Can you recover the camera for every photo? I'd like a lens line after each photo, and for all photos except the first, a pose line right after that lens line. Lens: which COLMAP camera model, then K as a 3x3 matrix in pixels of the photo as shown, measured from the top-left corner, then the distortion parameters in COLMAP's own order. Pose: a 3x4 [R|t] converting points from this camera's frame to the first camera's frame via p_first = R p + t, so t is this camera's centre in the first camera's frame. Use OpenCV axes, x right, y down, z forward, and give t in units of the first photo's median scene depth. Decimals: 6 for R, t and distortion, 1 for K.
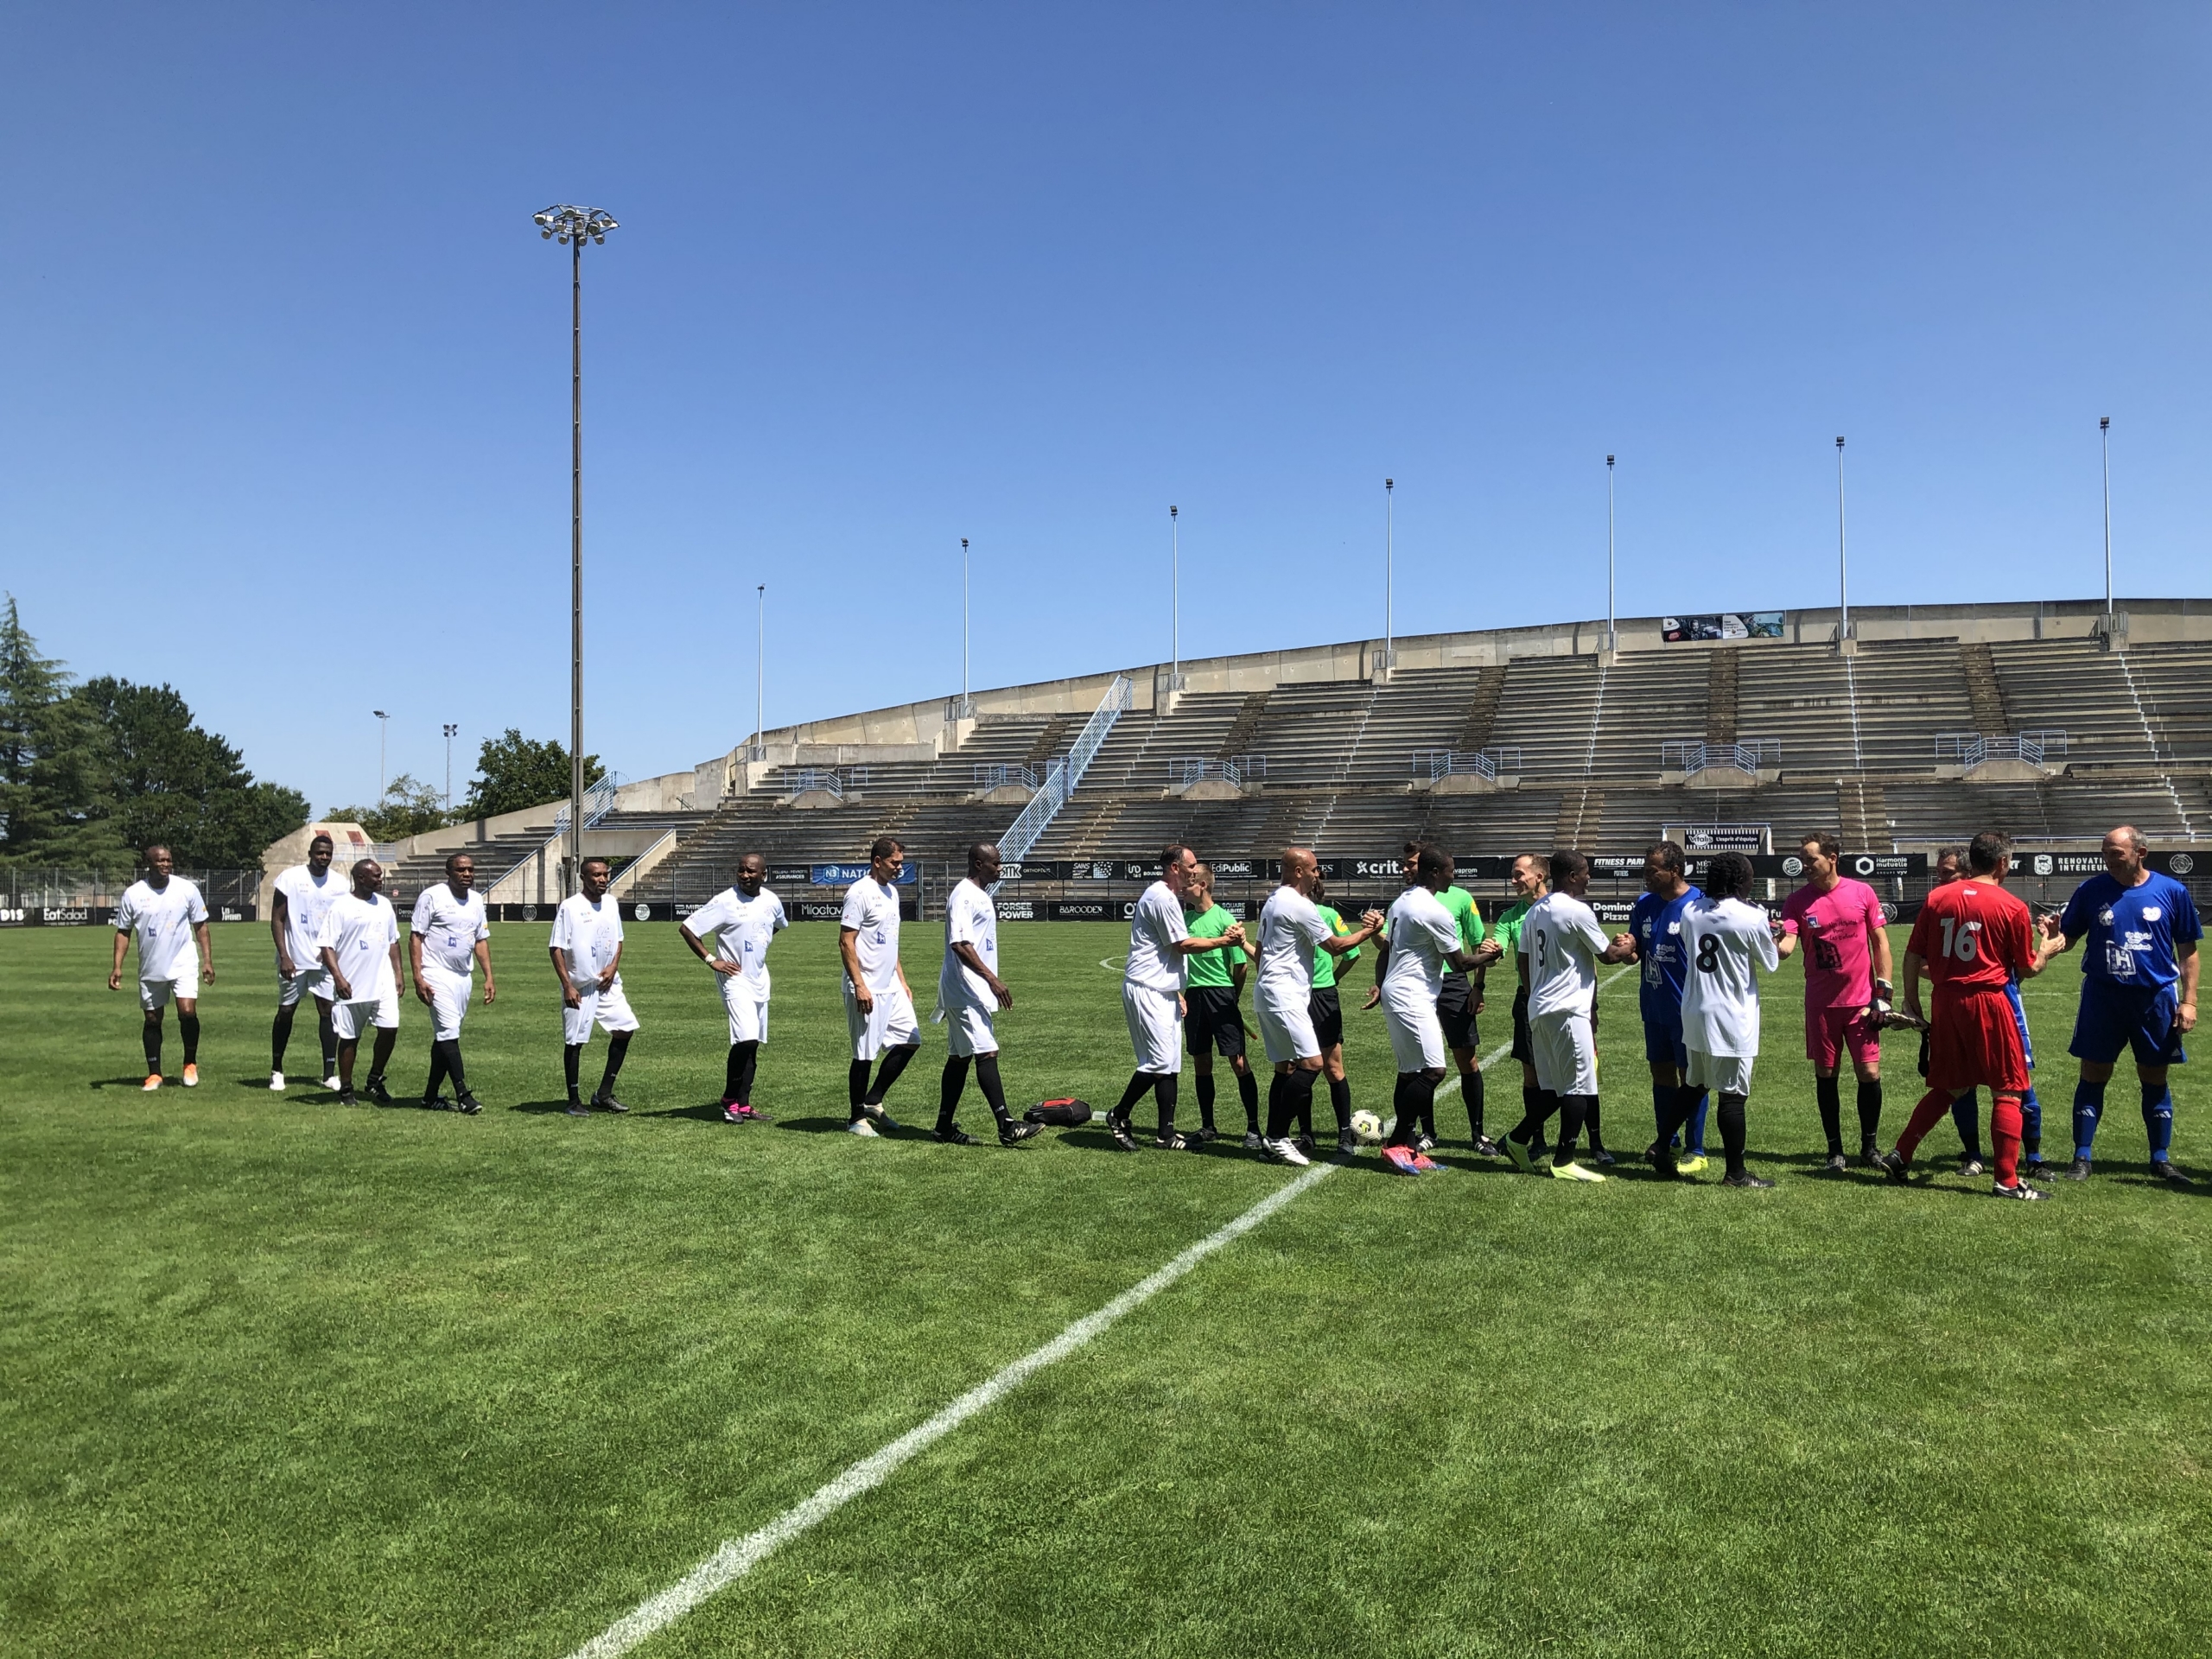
lens RADIAL K [[1833.5, 0, 1106.0], [0, 1833.5, 829.5], [0, 0, 1]] dist [0.158640, -0.320526]
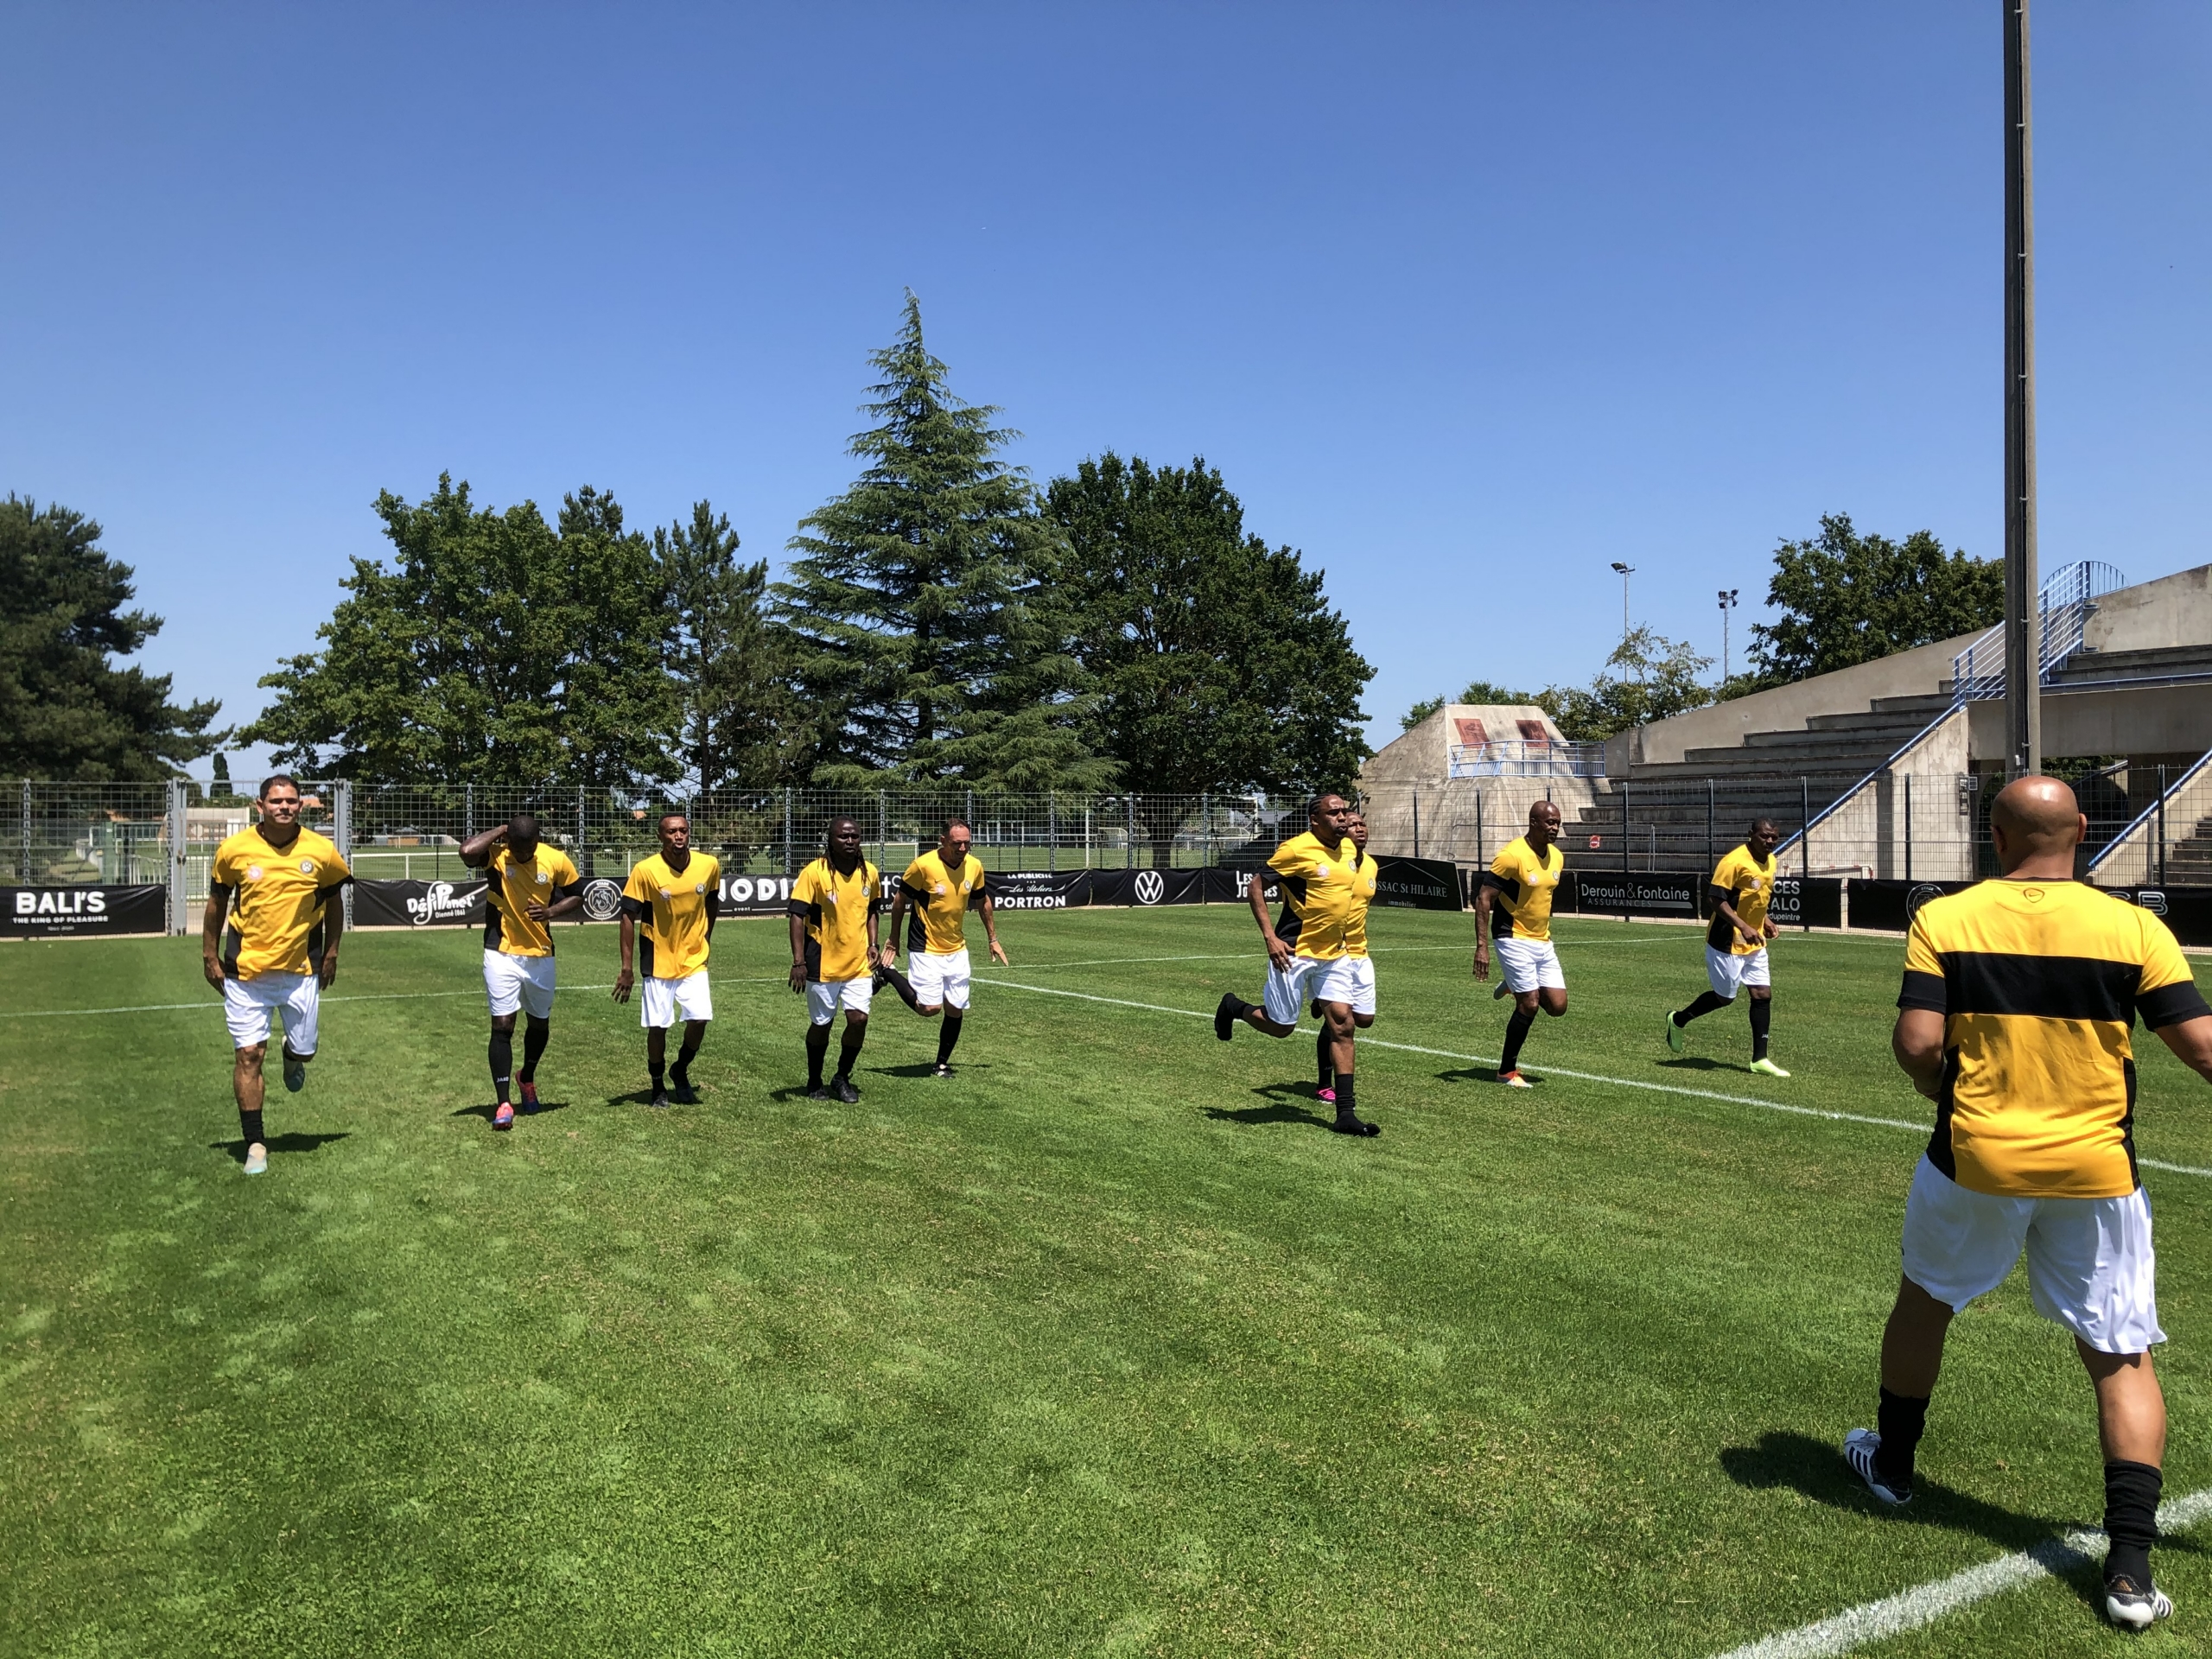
lens RADIAL K [[1832.5, 0, 1112.1], [0, 1832.5, 788.6], [0, 0, 1]] dist [0.064949, -0.077854]
pose [[0.784785, -0.016212, -0.619556, -0.182525], [0.022848, 0.999735, 0.002782, 0.015898], [0.619346, -0.016339, 0.784948, 0.537692]]
